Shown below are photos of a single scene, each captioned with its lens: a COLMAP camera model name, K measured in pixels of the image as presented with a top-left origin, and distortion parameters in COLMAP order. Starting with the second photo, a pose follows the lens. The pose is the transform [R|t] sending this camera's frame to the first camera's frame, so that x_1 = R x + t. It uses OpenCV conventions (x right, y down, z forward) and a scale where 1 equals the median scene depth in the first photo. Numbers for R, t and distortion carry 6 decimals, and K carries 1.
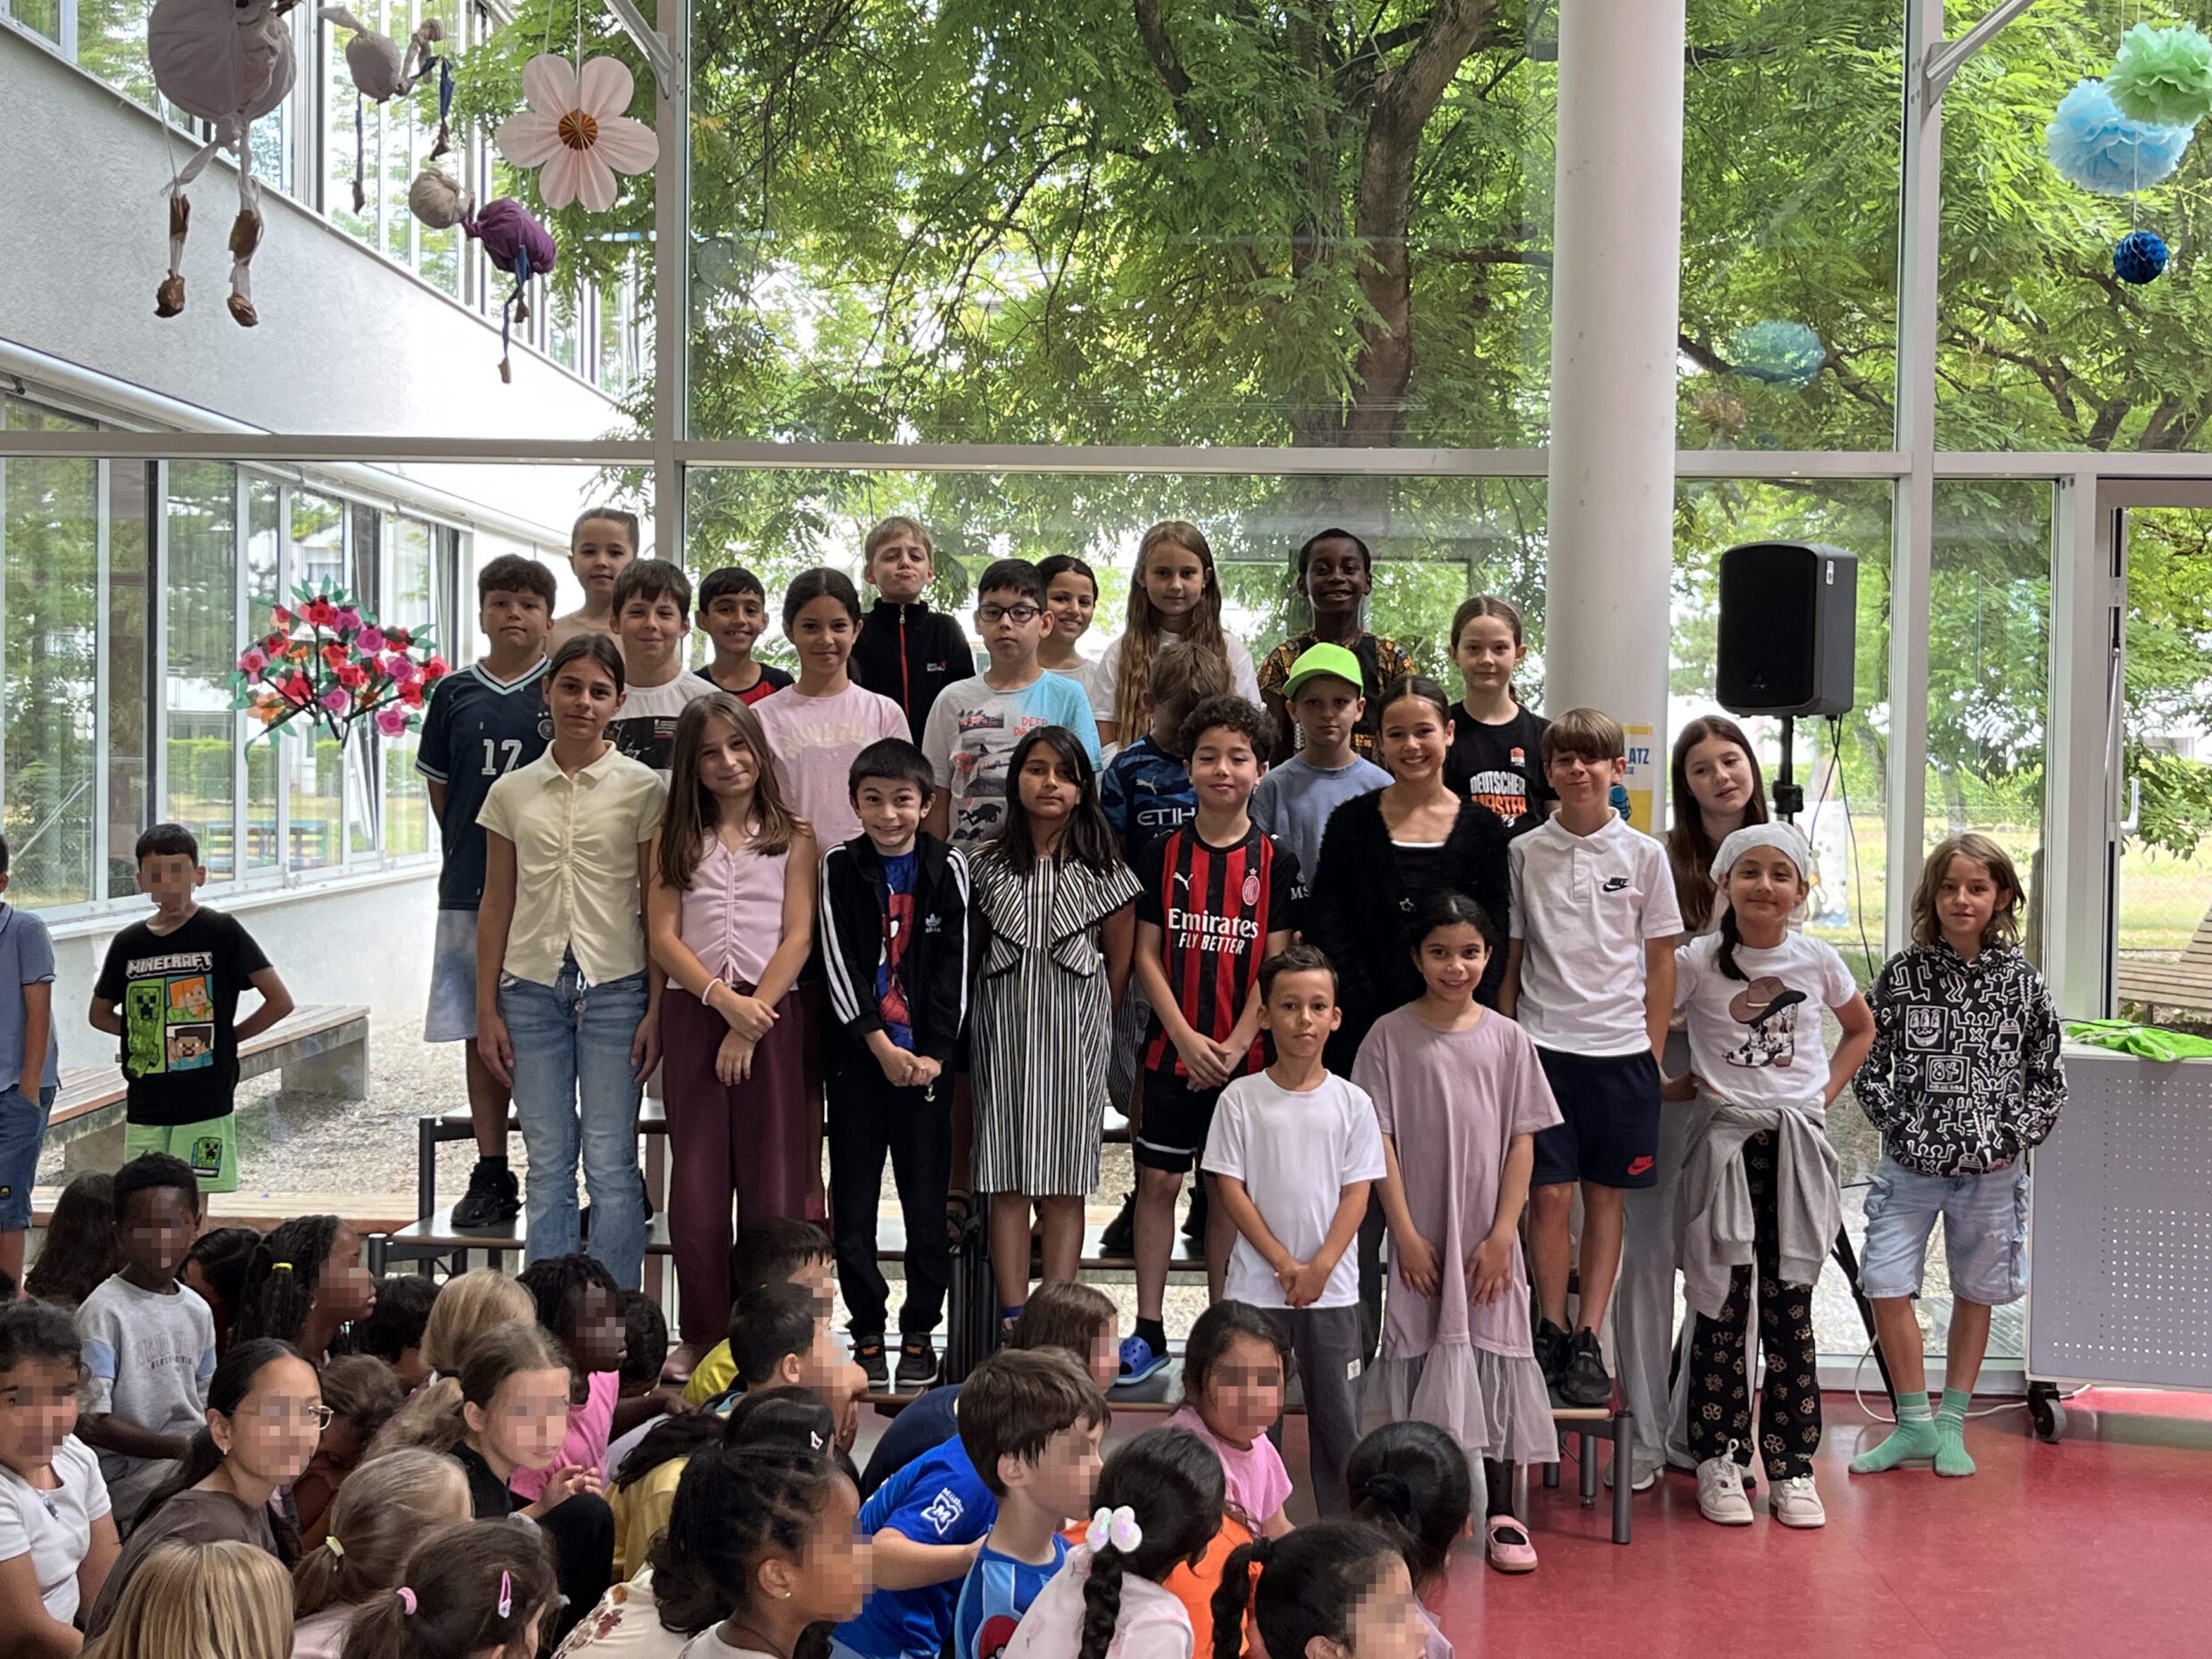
lens RADIAL K [[2805.4, 0, 1106.0], [0, 2805.4, 829.5], [0, 0, 1]] dist [0.118504, -0.680053]
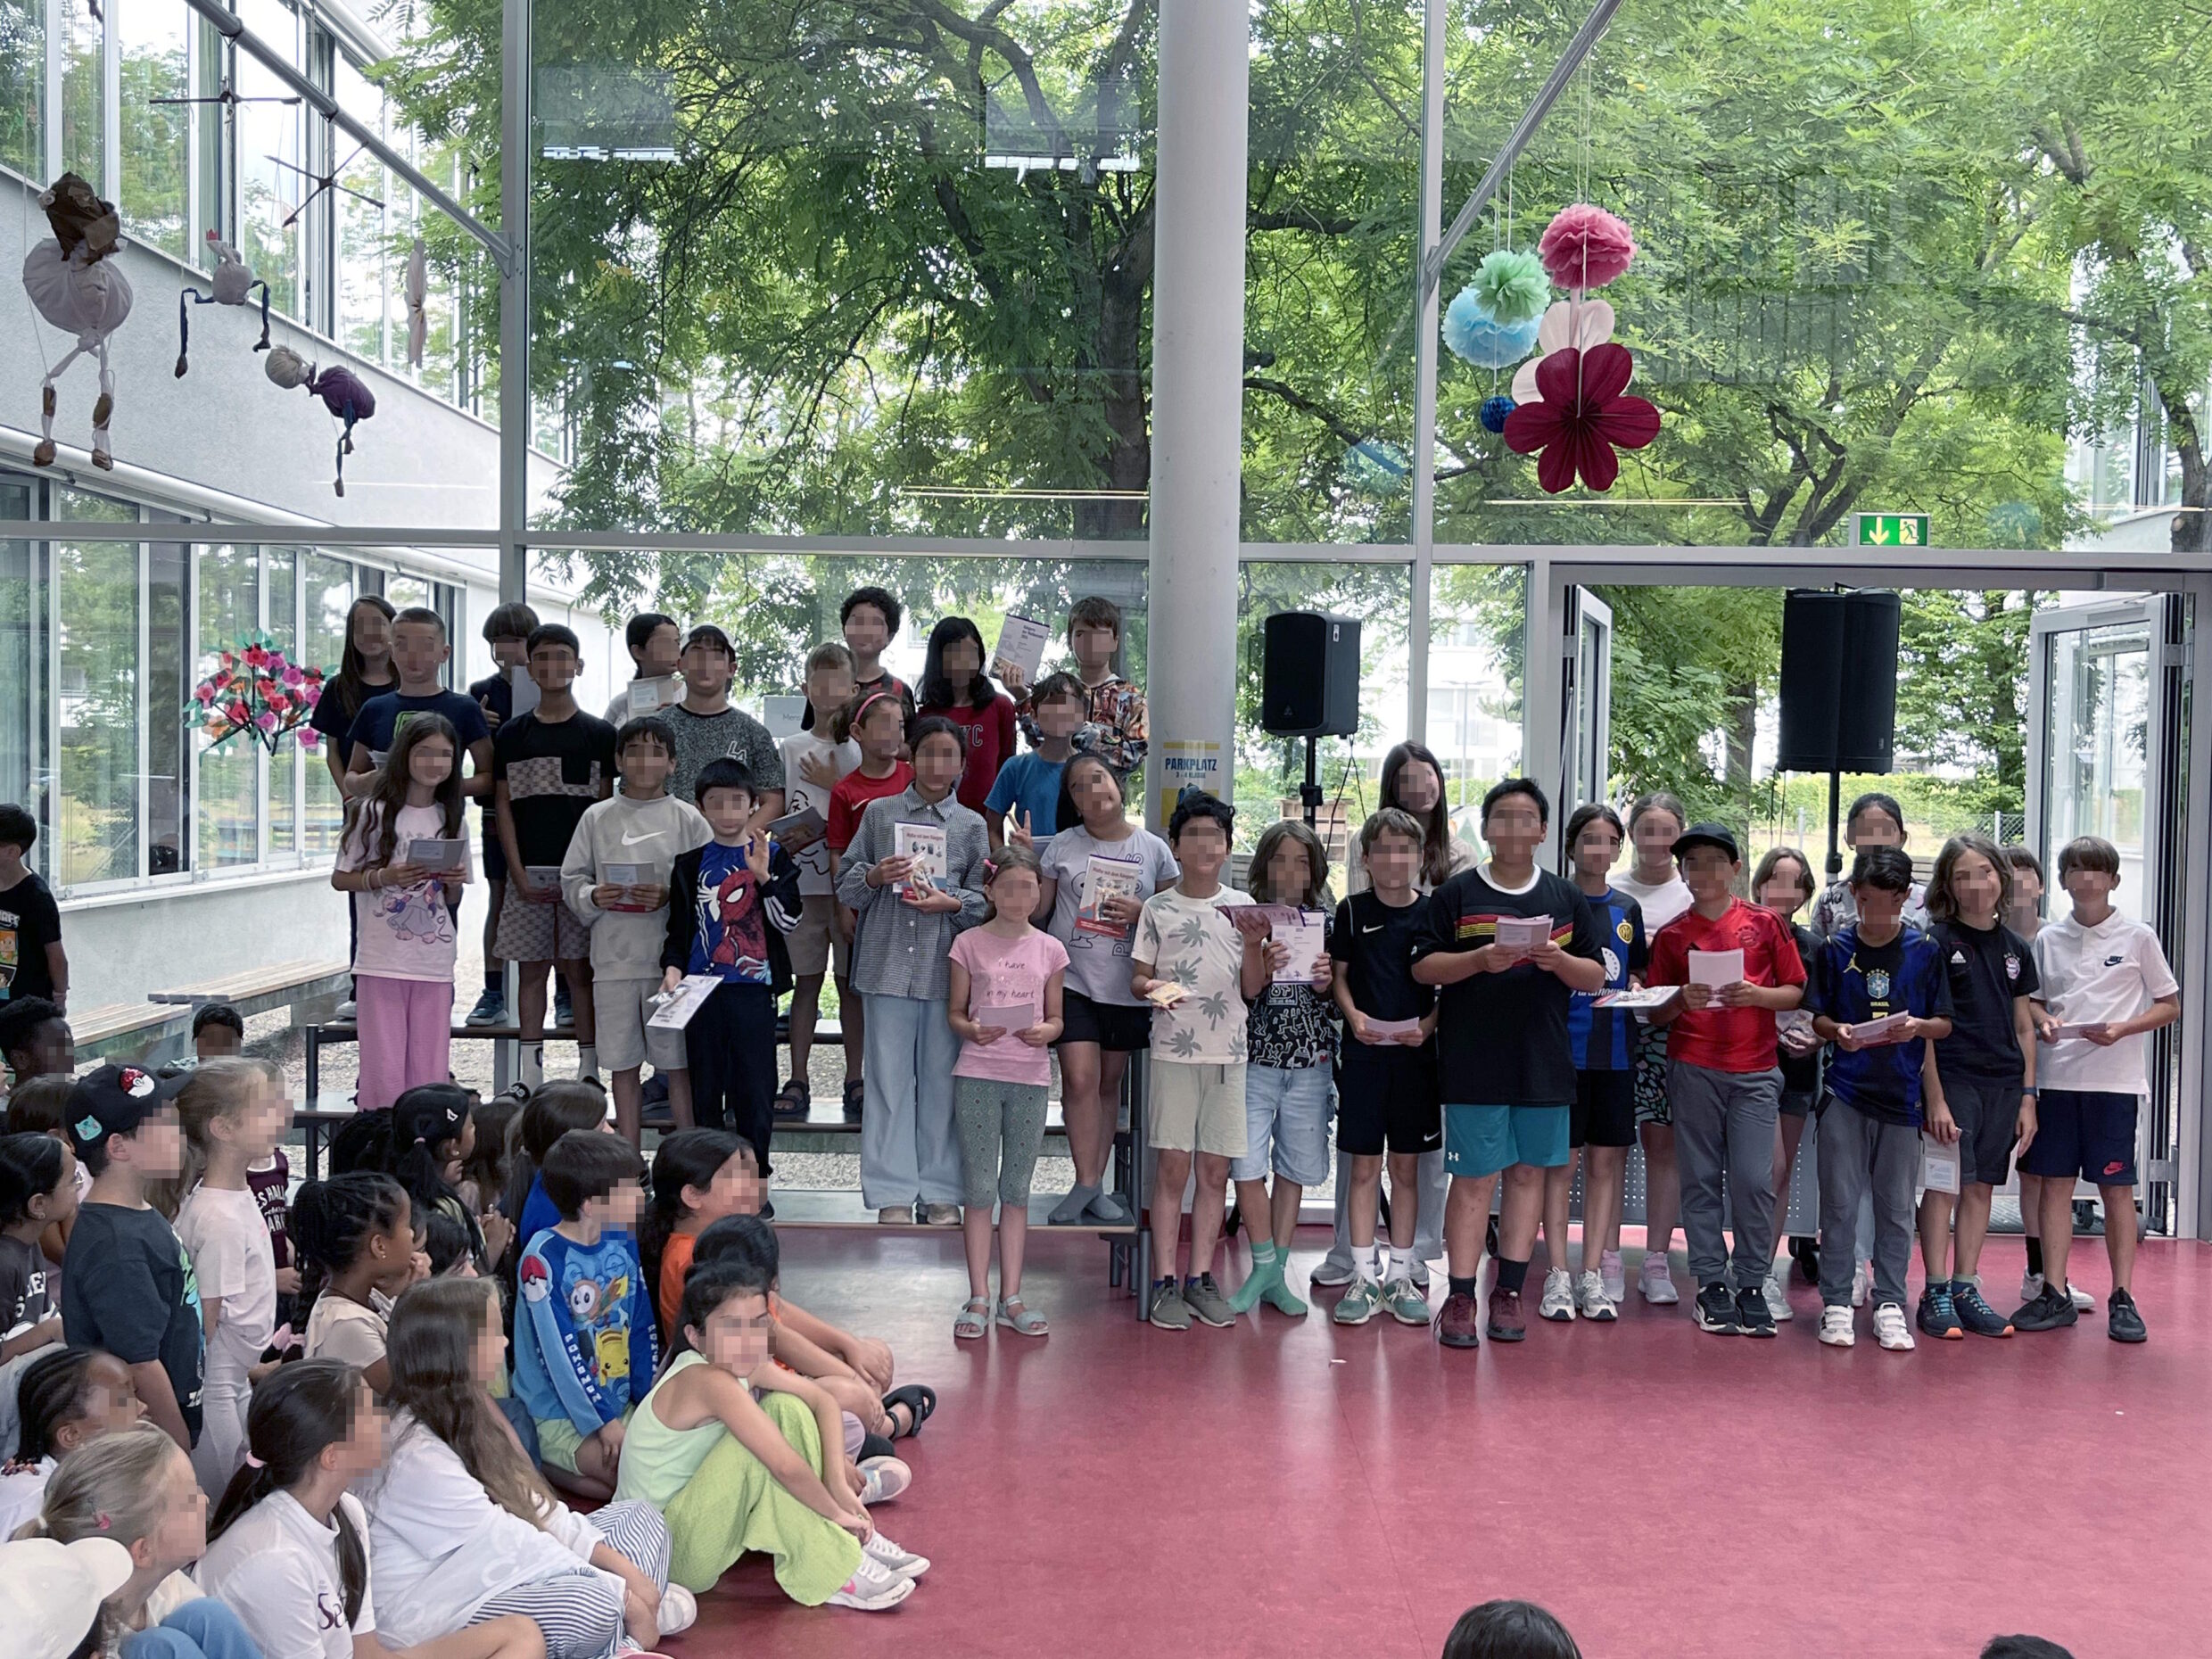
lens RADIAL K [[2414.1, 0, 1106.0], [0, 2414.1, 829.5], [0, 0, 1]] dist [0.200295, -0.683644]
pose [[0.999973, 0.002471, -0.006985, 0.137257], [-0.002493, 0.999992, -0.003174, 0.008921], [0.006977, 0.003191, 0.999971, -0.170796]]
